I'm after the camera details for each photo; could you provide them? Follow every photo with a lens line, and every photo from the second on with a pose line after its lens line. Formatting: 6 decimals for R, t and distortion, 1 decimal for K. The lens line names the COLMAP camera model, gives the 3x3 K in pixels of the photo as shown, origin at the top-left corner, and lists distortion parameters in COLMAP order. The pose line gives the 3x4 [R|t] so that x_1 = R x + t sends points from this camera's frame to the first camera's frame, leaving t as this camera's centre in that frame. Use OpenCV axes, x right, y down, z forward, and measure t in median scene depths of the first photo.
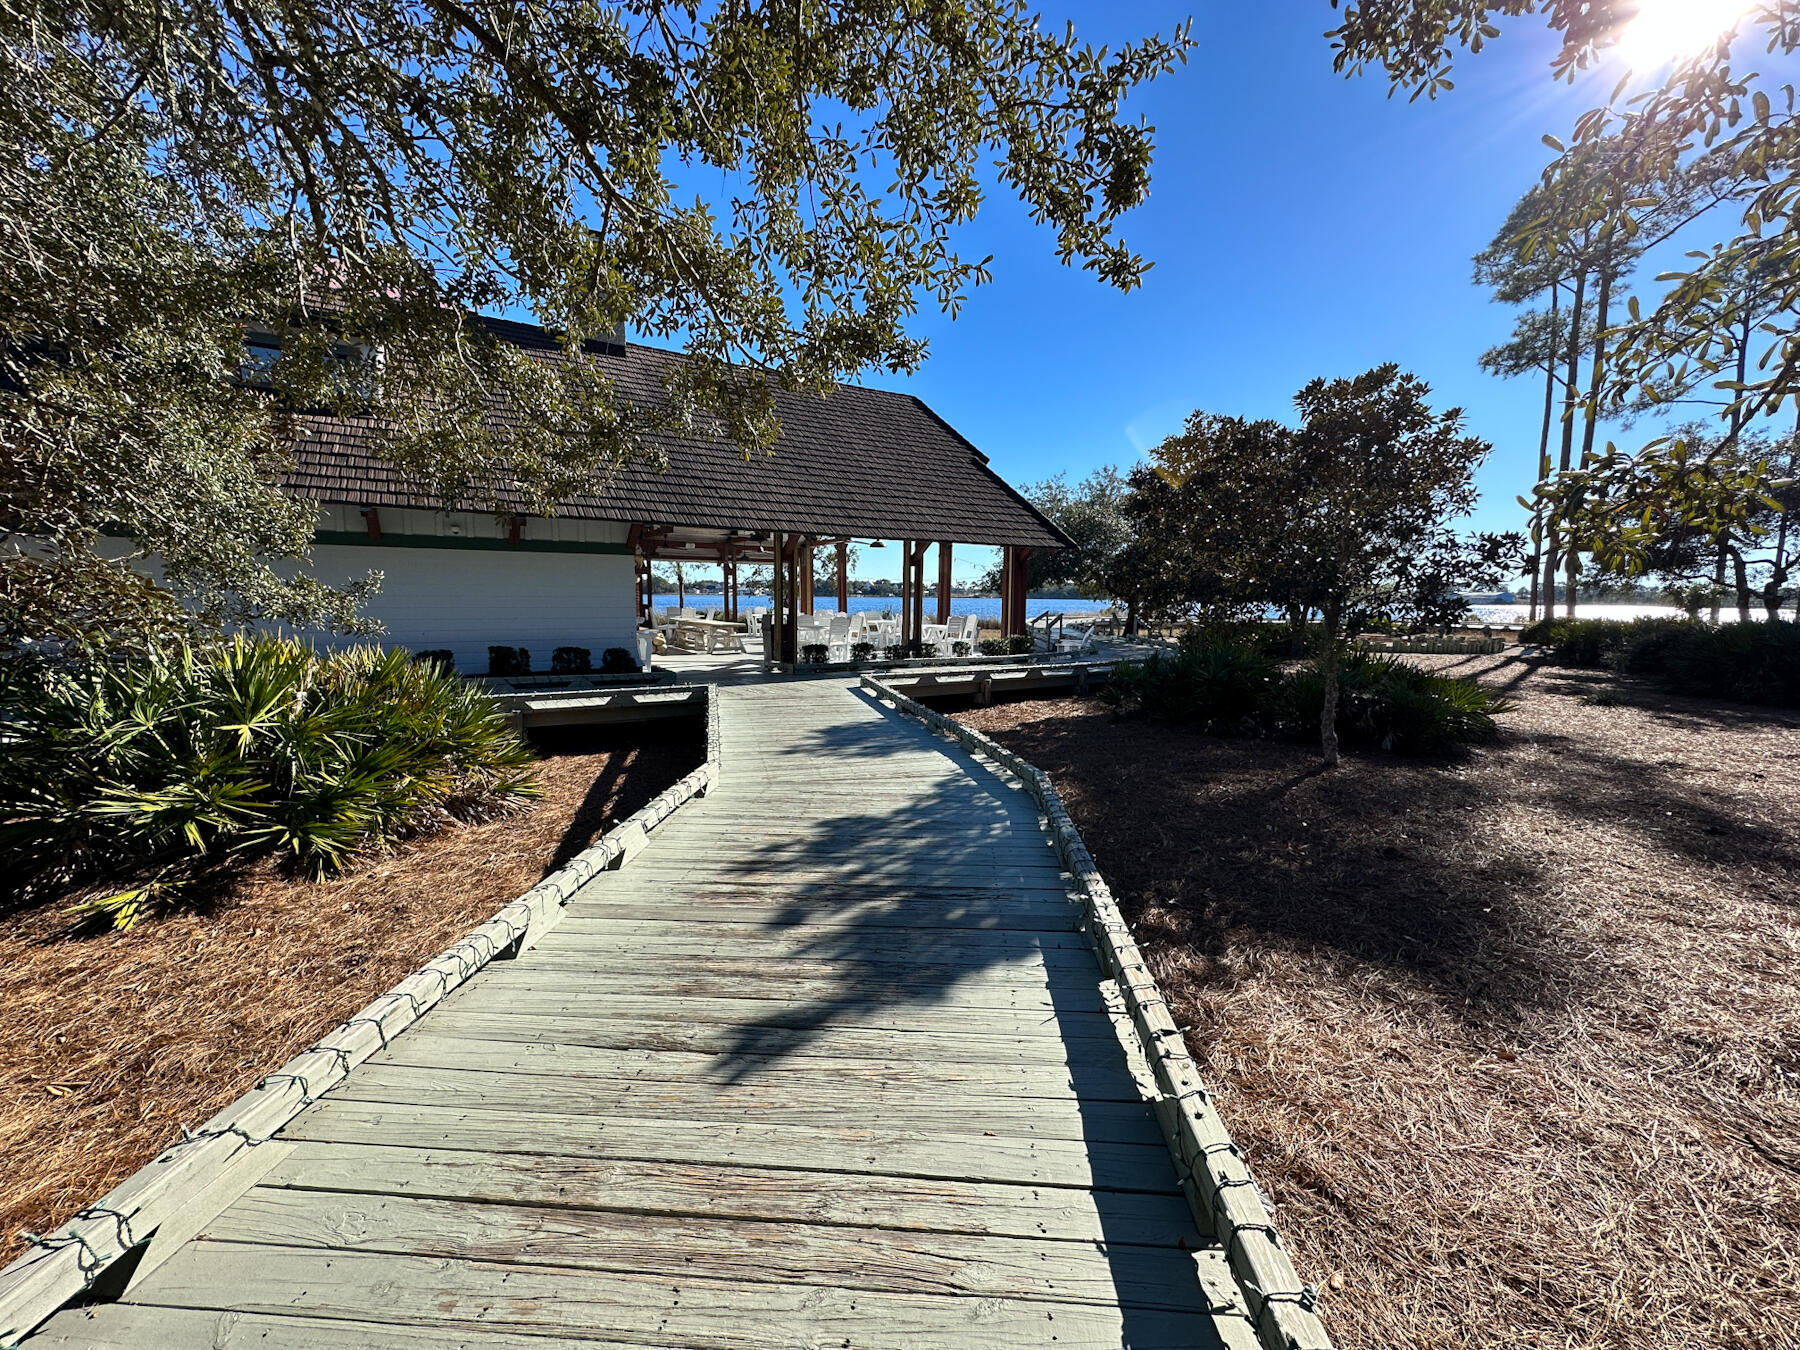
lens RADIAL K [[734.0, 0, 900.0], [0, 734.0, 675.0], [0, 0, 1]] dist [0.001219, -0.000114]
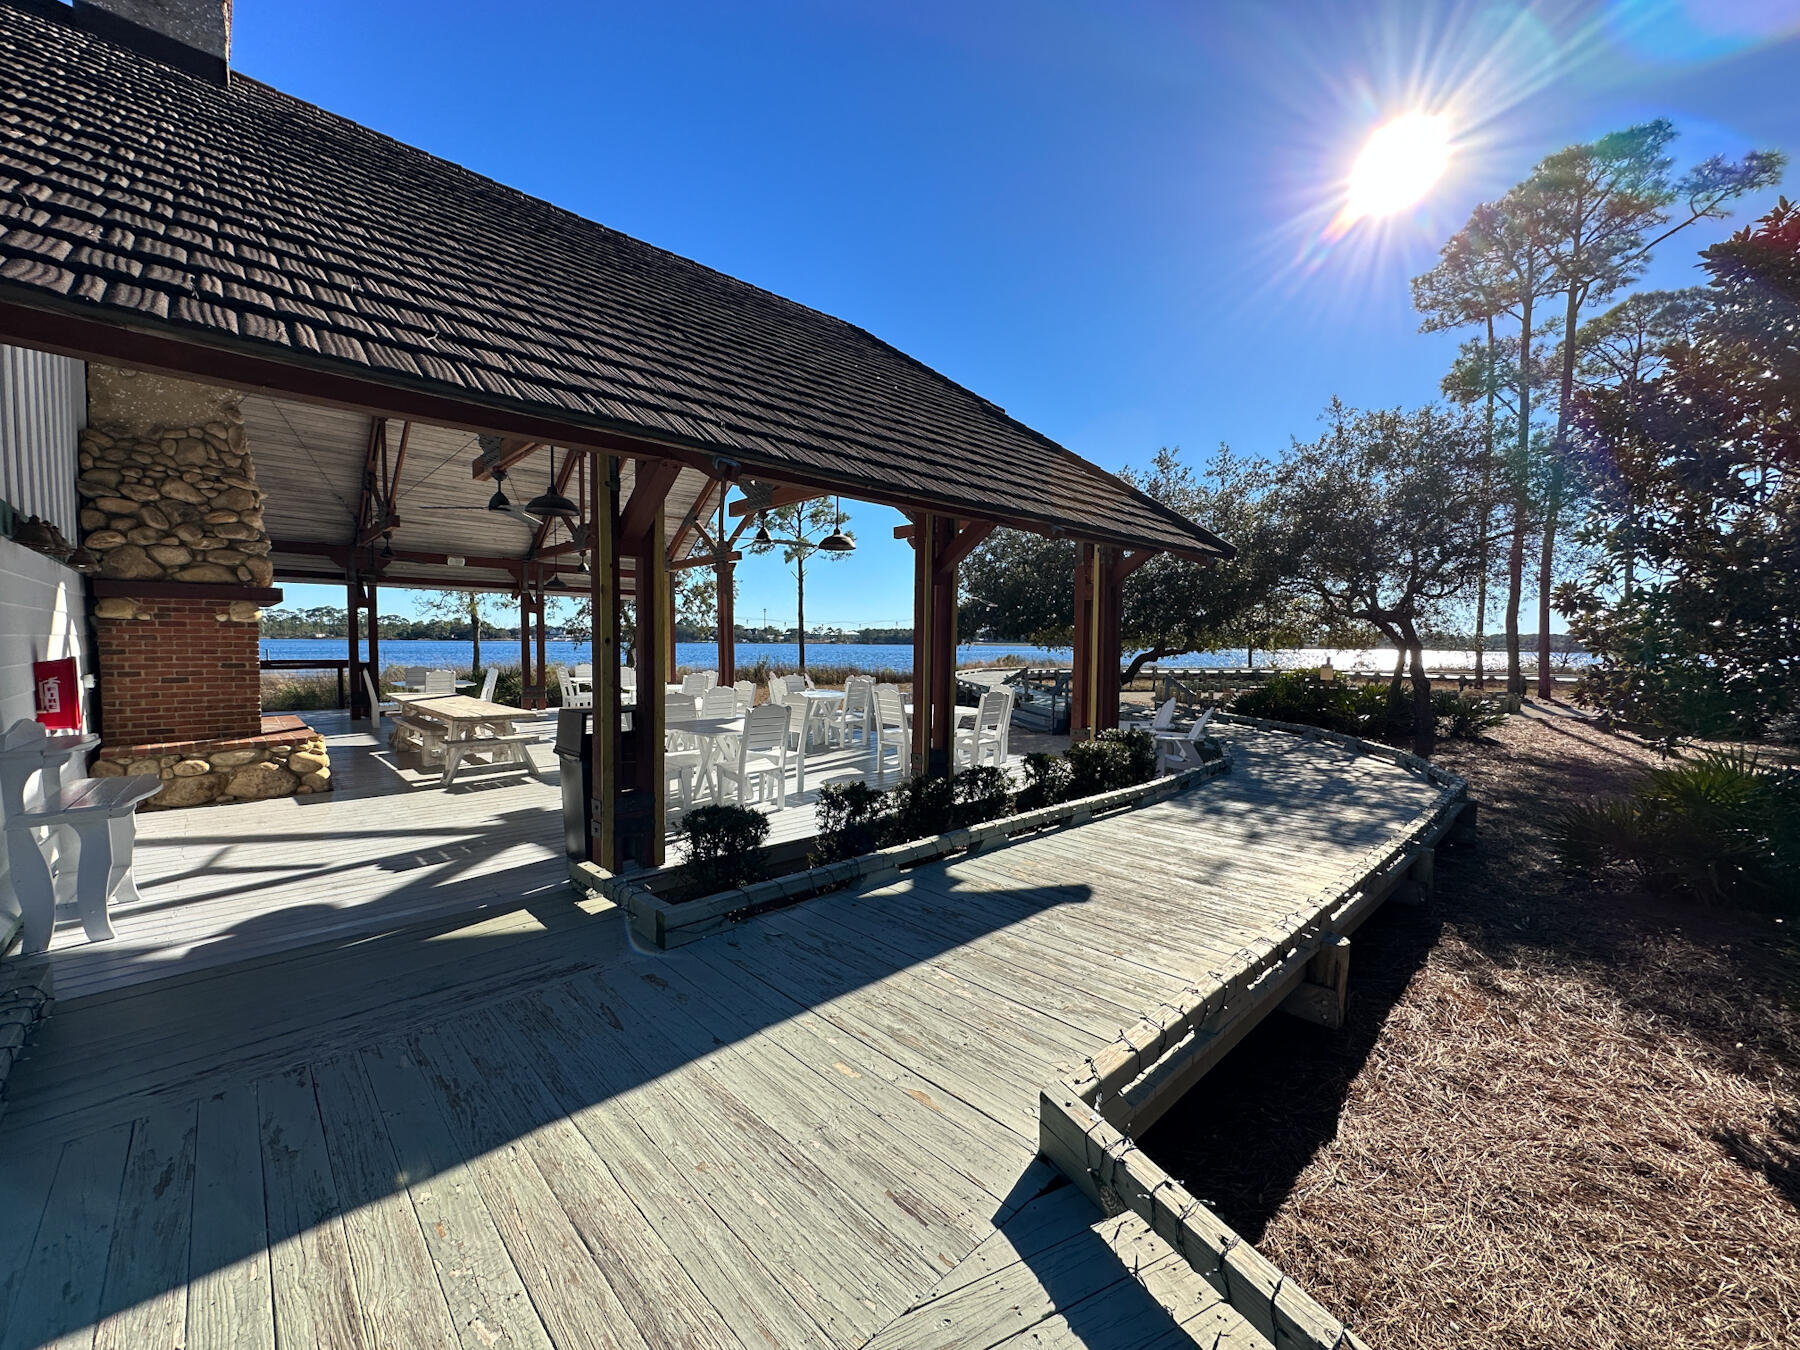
lens RADIAL K [[714.9, 0, 929.4], [0, 714.9, 685.1], [0, 0, 1]] dist [0.000976, 0.000060]
pose [[0.971696, -0.018891, 0.235480, -0.054495], [0.029694, 0.998659, -0.042415, -0.042164], [-0.234363, 0.048207, 0.970953, 0.358553]]
